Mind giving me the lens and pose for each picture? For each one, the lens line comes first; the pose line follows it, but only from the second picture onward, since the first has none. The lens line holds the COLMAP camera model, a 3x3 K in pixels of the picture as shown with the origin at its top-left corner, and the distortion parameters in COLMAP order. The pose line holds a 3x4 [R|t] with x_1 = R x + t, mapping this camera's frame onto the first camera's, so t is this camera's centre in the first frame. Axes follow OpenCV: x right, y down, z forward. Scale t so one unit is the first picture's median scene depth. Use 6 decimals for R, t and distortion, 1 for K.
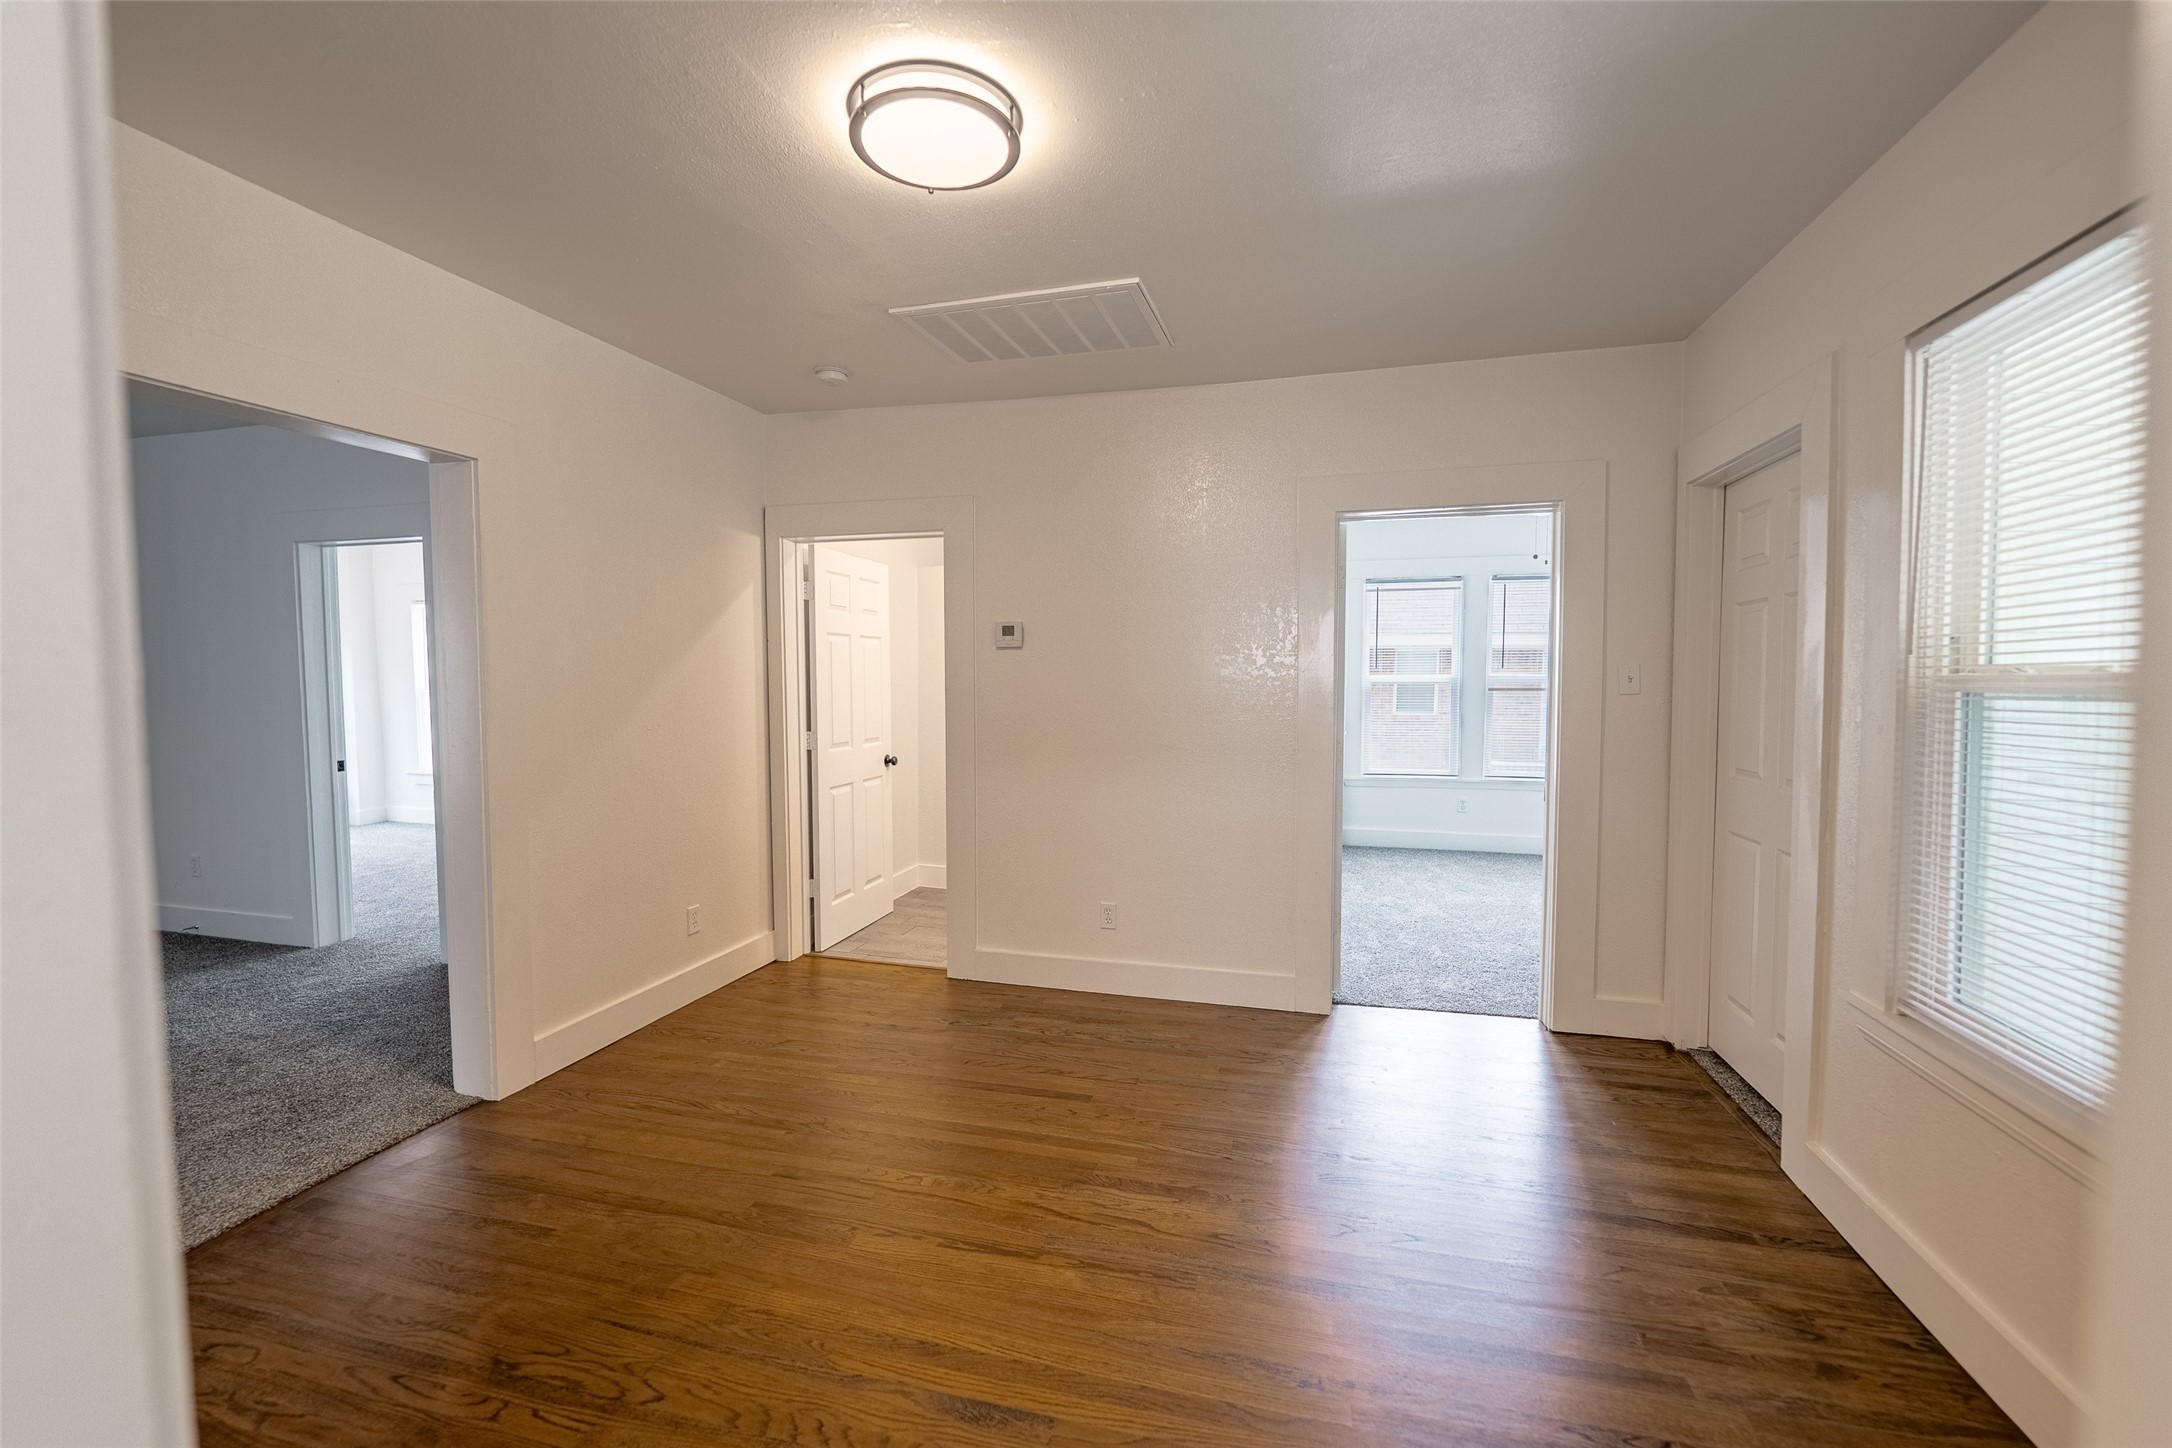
lens RADIAL K [[896.7, 0, 1076.2], [0, 896.7, 722.3], [0, 0, 1]] dist [-0.003266, -0.002236]
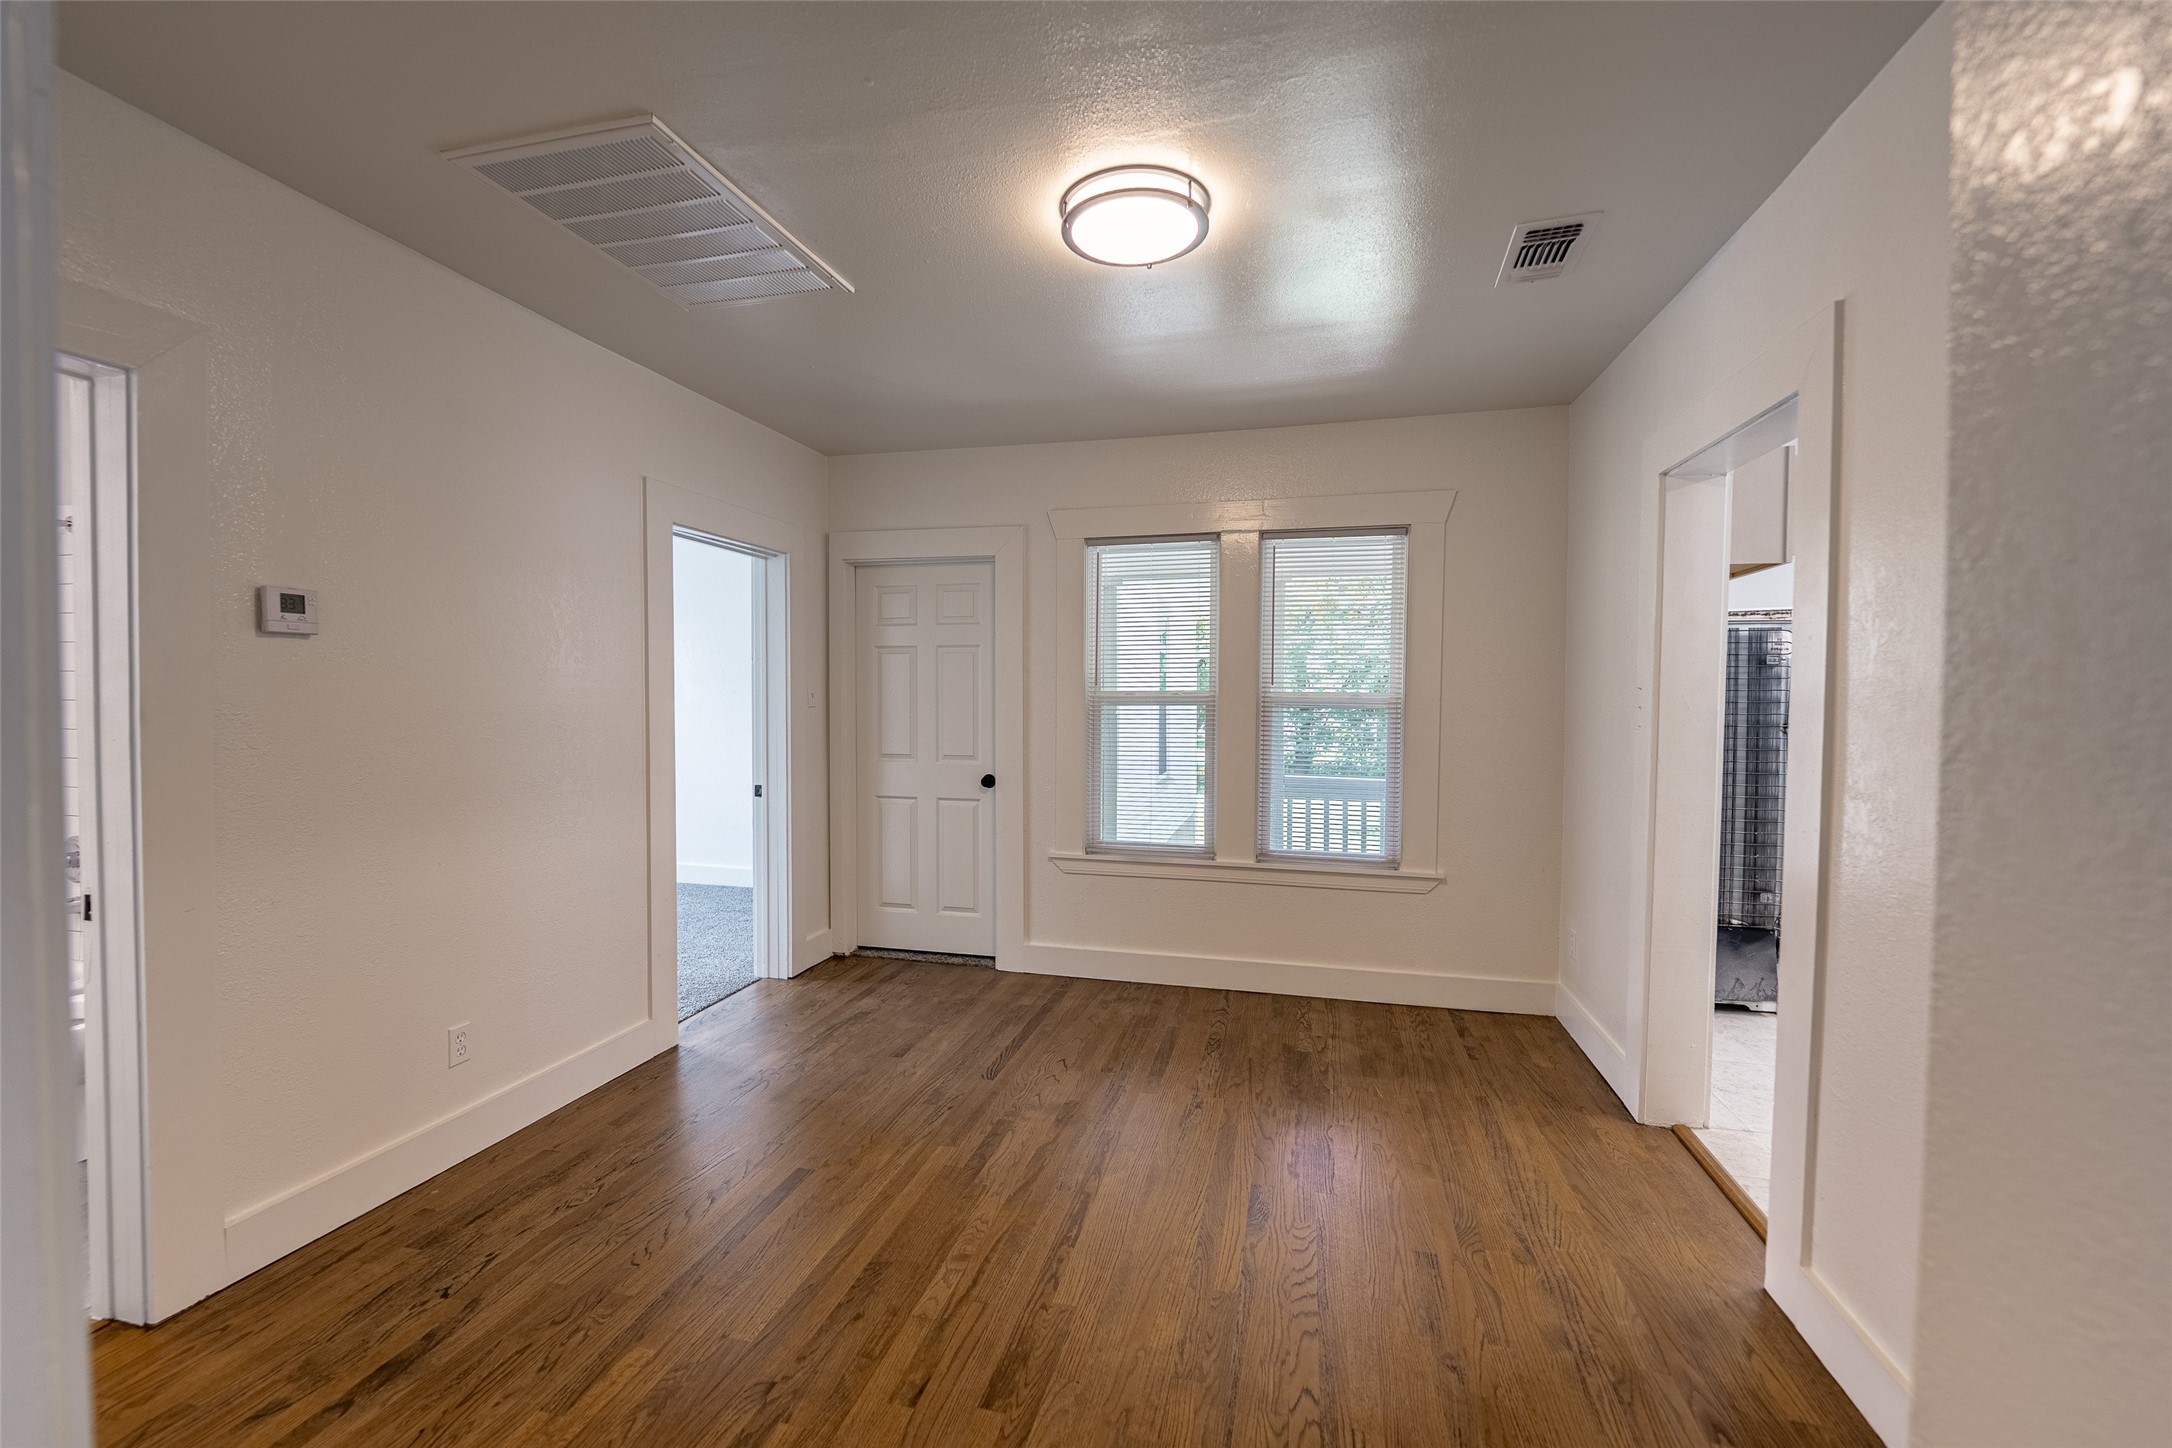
lens RADIAL K [[896.7, 0, 1074.9], [0, 896.7, 726.6], [0, 0, 1]] dist [-0.003266, -0.002236]
pose [[-0.007110, -0.029824, 0.999530, -1.162717], [0.042241, 0.998654, 0.030099, -0.042922], [-0.999082, 0.042435, -0.005841, 0.977979]]
